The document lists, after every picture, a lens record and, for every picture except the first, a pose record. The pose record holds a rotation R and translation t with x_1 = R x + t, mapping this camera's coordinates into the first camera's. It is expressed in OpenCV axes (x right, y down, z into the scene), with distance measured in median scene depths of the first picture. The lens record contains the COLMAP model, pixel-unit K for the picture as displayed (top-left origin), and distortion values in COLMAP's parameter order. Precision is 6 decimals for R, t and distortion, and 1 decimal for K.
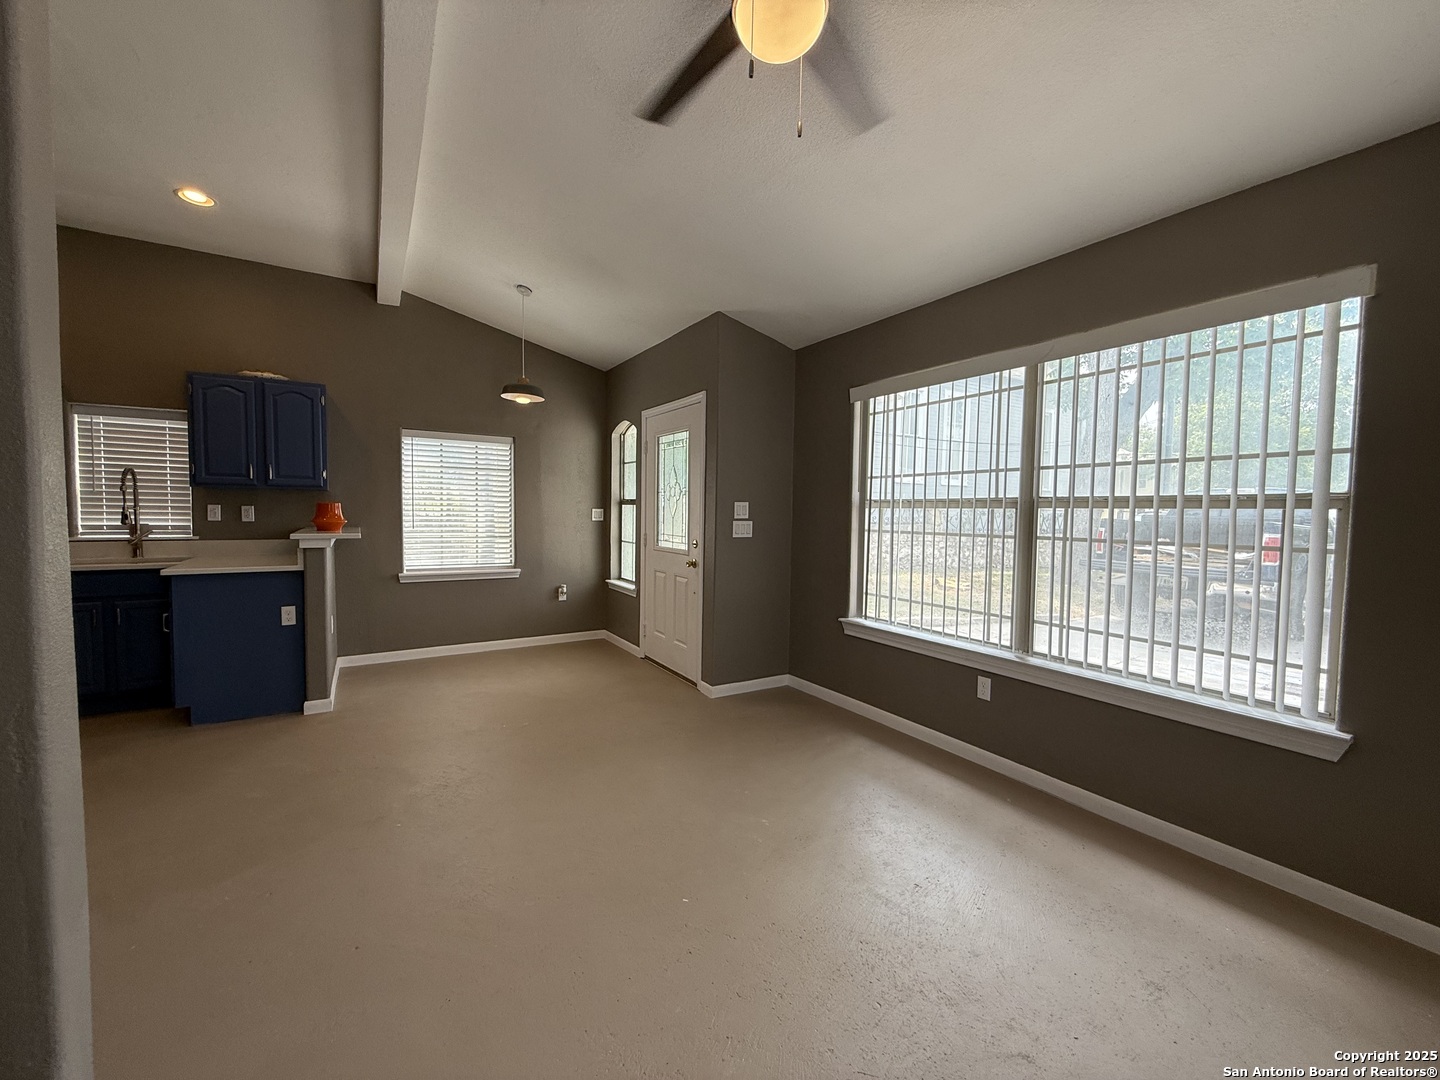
lens RADIAL K [[571.0, 0, 717.6], [0, 571.0, 542.6], [0, 0, 1]] dist [-0.002535, 0.000193]
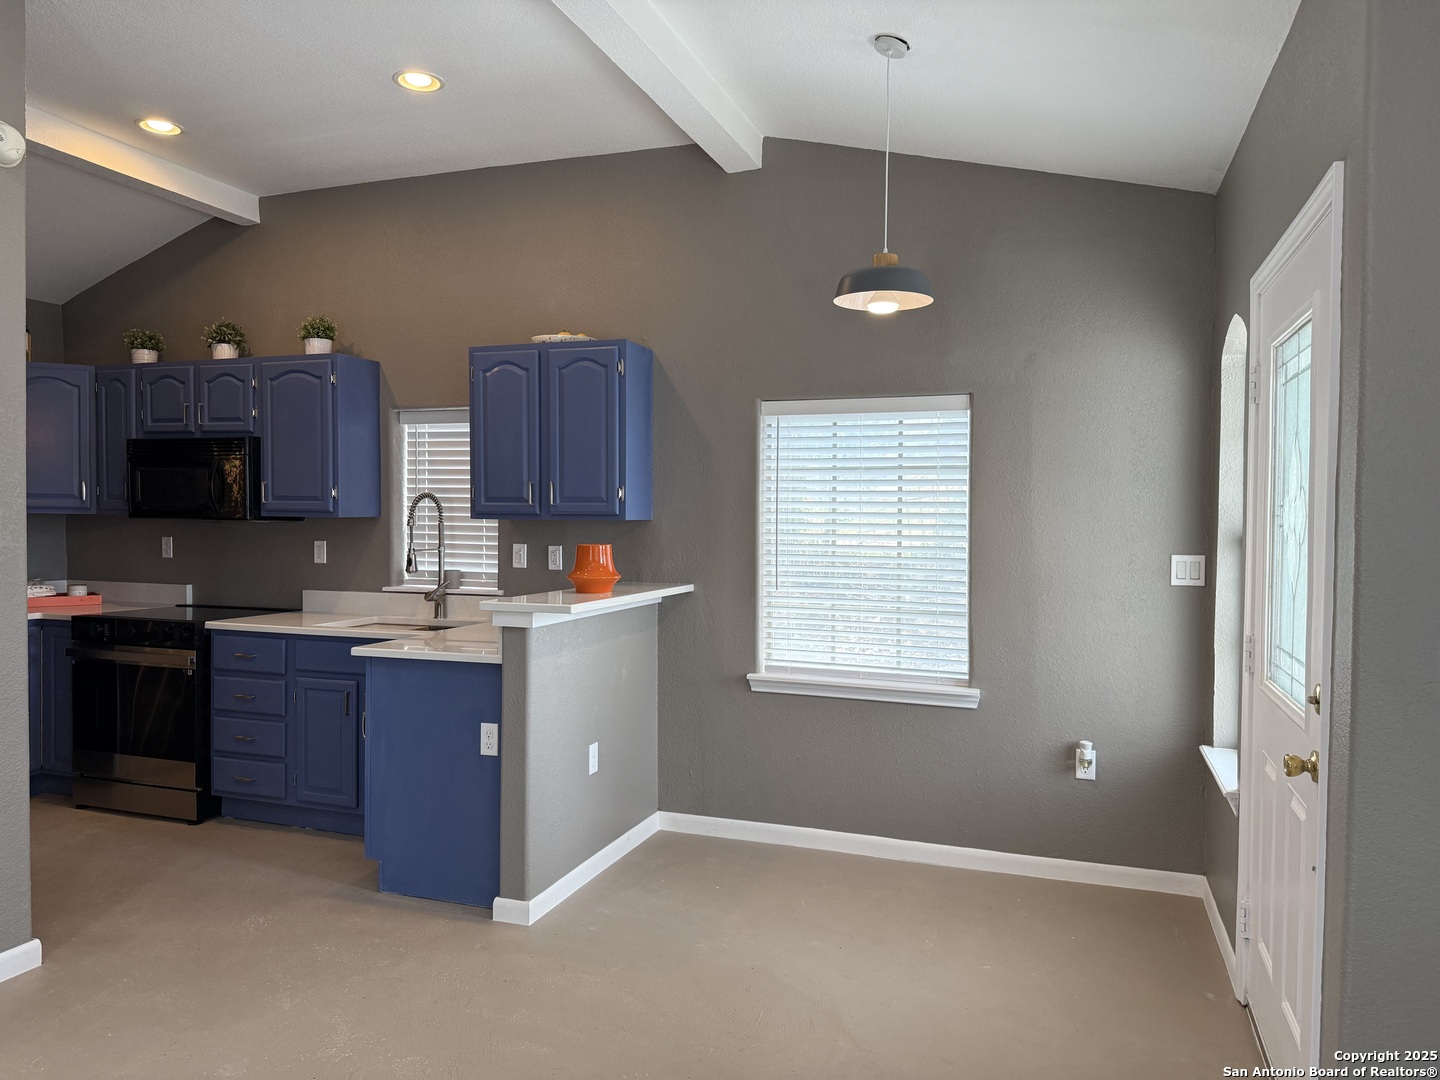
lens RADIAL K [[1011.1, 0, 711.9], [0, 1011.1, 539.9], [0, 0, 1]] dist [0.055521, -0.059222]
pose [[0.621103, 0.009107, -0.783676, 0.175885], [-0.045530, 0.998663, -0.024480, -0.052367], [0.782405, 0.050886, 0.620687, 0.448164]]
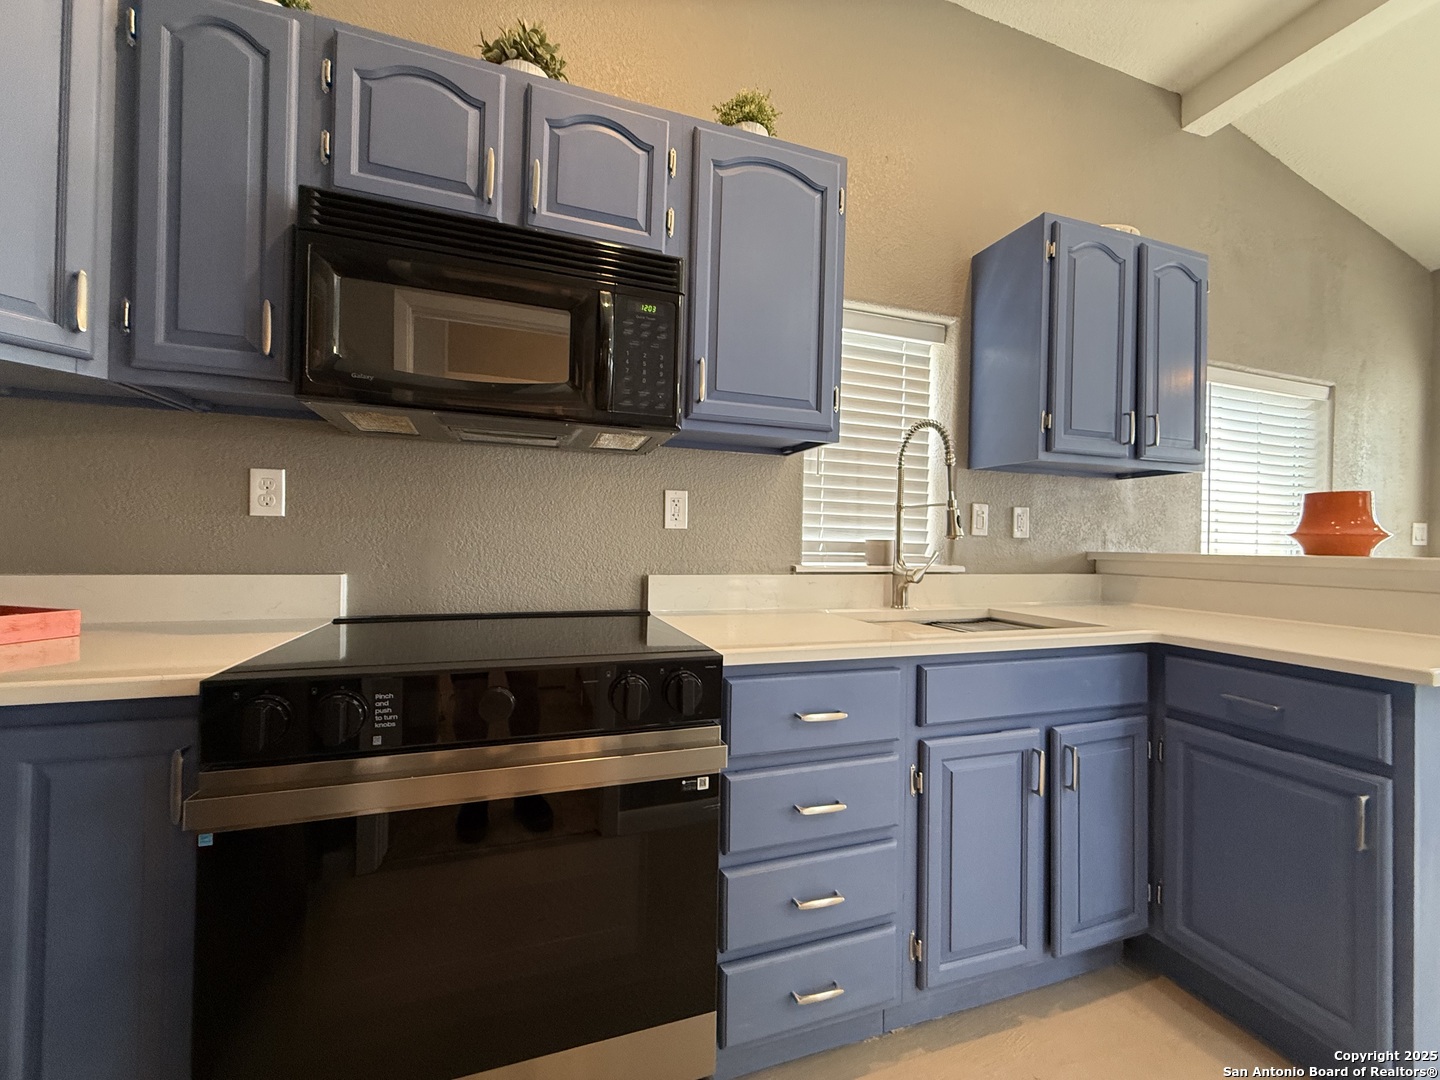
lens RADIAL K [[571.0, 0, 723.6], [0, 571.0, 538.4], [0, 0, 1]] dist [-0.002535, 0.000193]
pose [[0.976154, -0.000286, -0.217081, -1.002577], [-0.015226, 0.997446, -0.069783, 0.003481], [0.216546, 0.071424, 0.973656, 0.458601]]
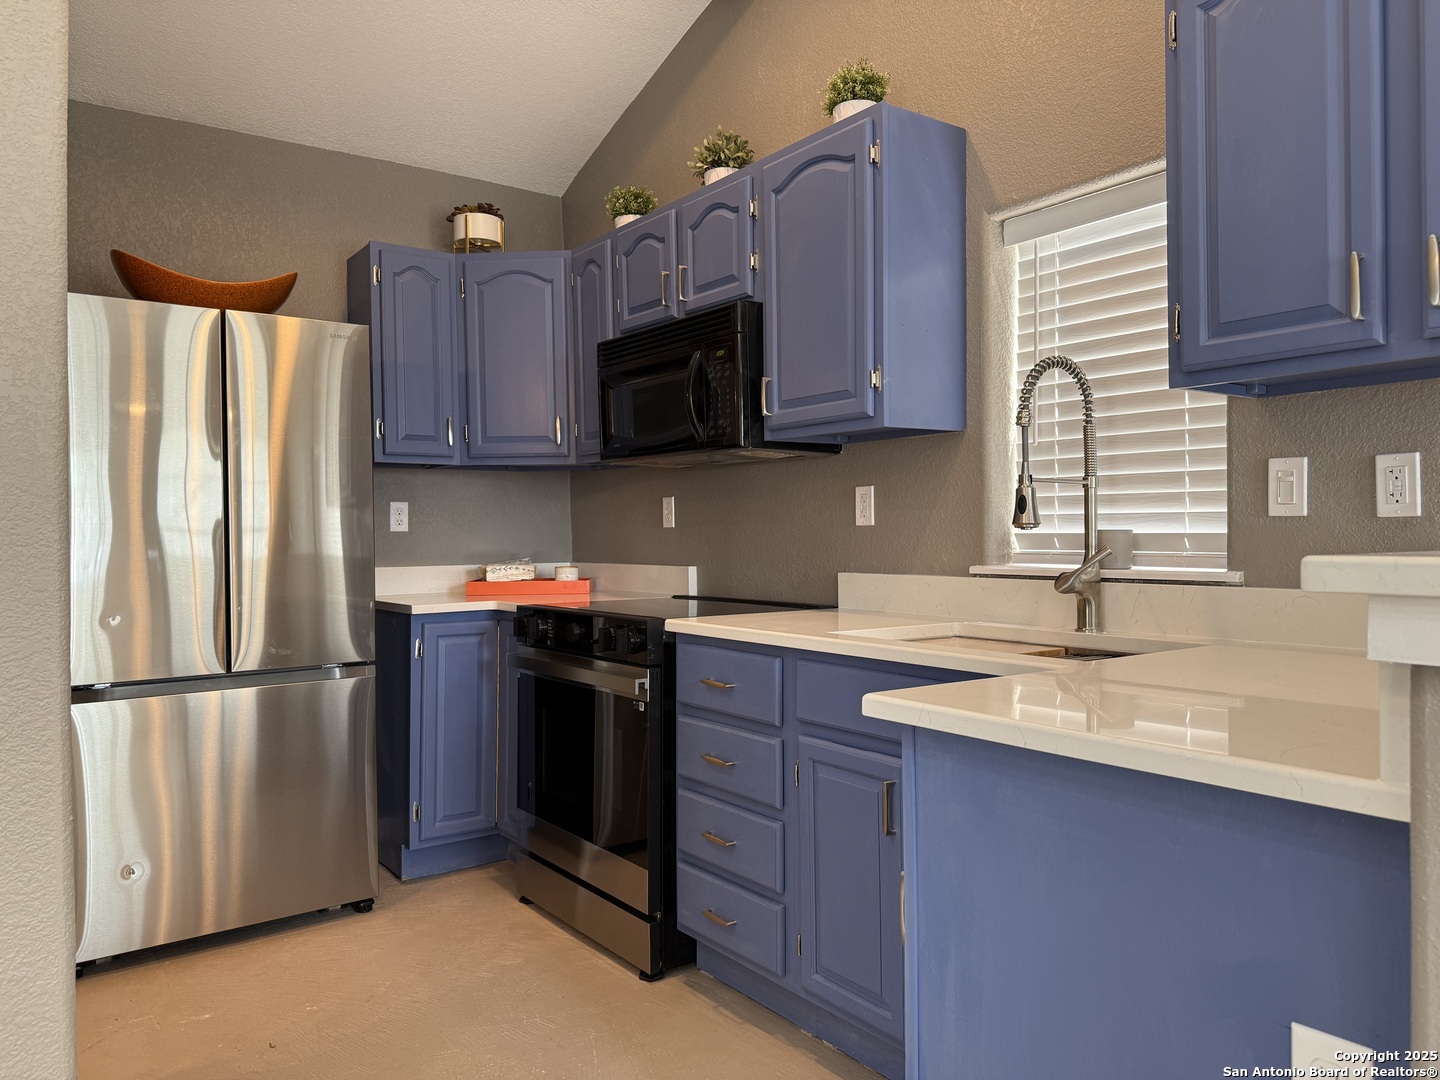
lens RADIAL K [[1011.1, 0, 717.0], [0, 1011.1, 548.2], [0, 0, 1]] dist [0.055521, -0.059222]
pose [[0.085286, -0.002515, -0.996353, -0.422668], [-0.048070, 0.998822, -0.006636, -0.006539], [0.995196, 0.048460, 0.085064, 0.692732]]
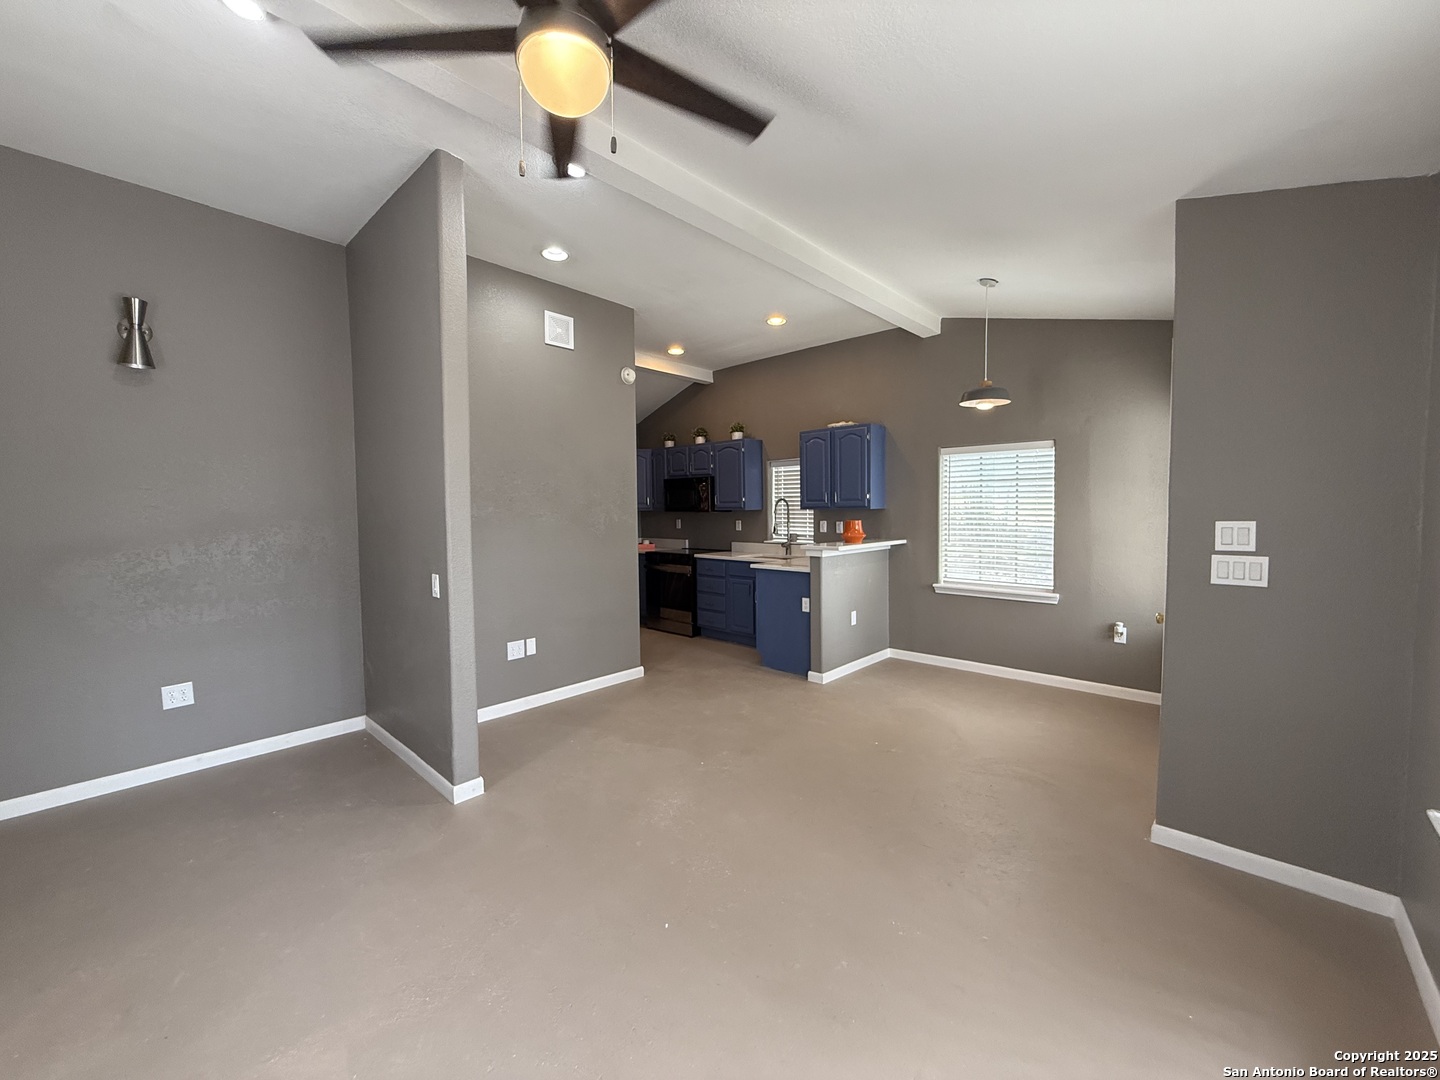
lens RADIAL K [[571.0, 0, 718.5], [0, 571.0, 540.8], [0, 0, 1]] dist [-0.002535, 0.000193]
pose [[0.262474, 0.037673, -0.964203, 0.426399], [-0.042218, 0.998729, 0.027529, -0.044937], [0.964015, 0.033481, 0.263731, 0.375042]]
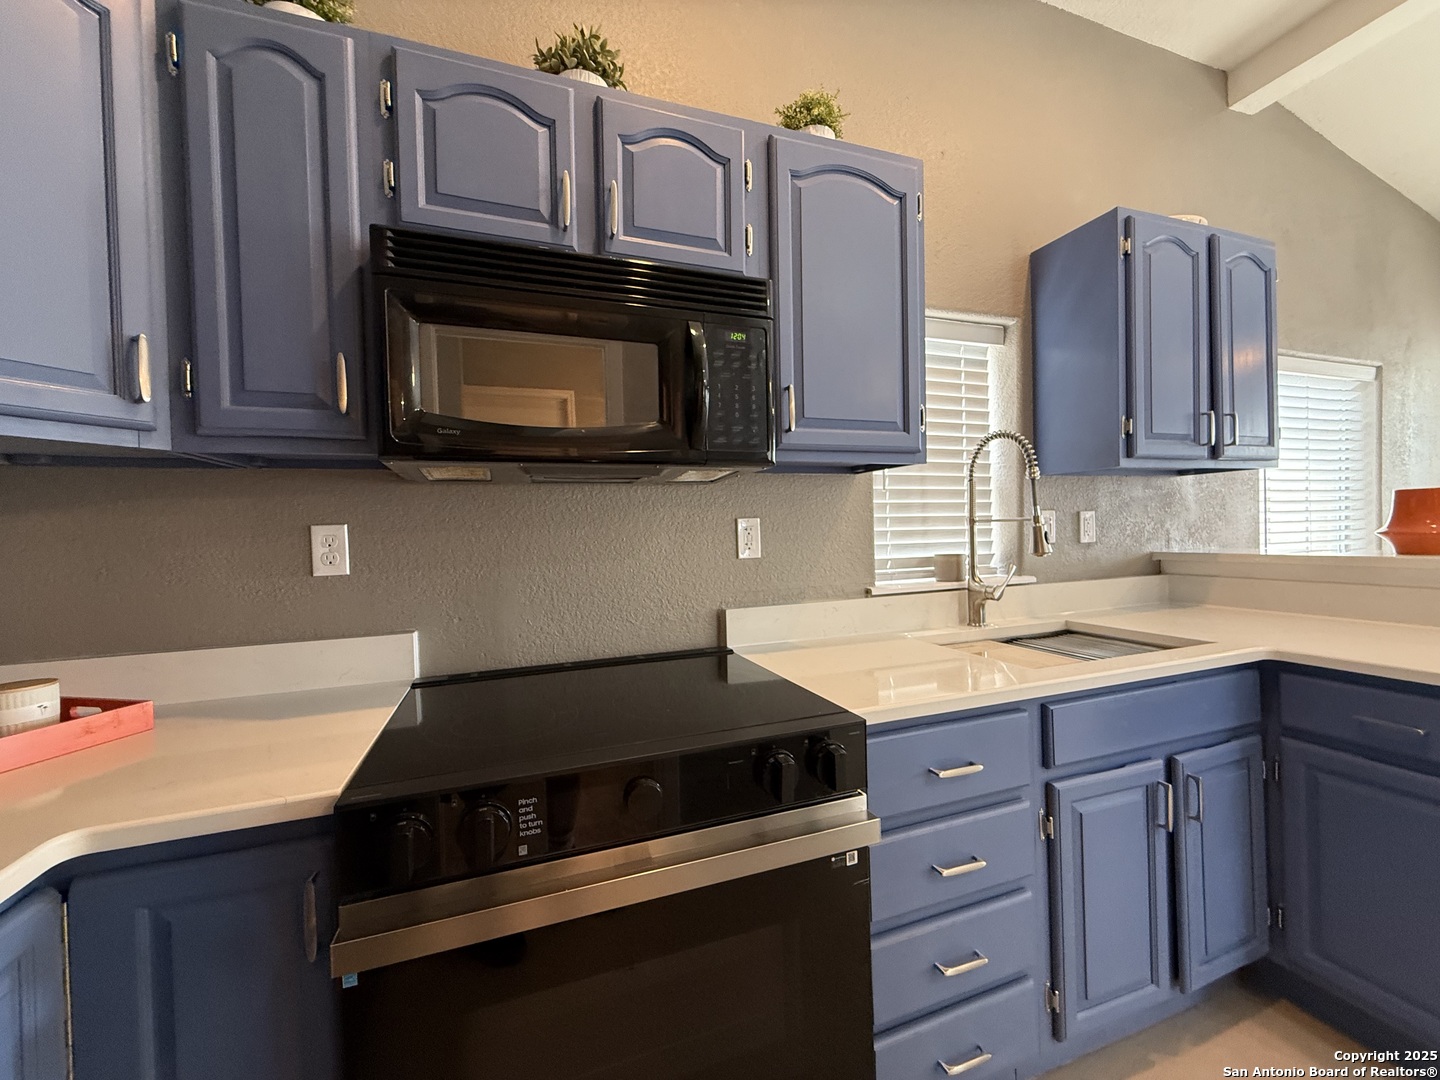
lens RADIAL K [[571.0, 0, 724.6], [0, 571.0, 538.1], [0, 0, 1]] dist [-0.002535, 0.000193]
pose [[0.978102, -0.042947, -0.203647, -1.062678], [0.033209, 0.998147, -0.050997, -0.026454], [0.205460, 0.043118, 0.977715, 0.464068]]
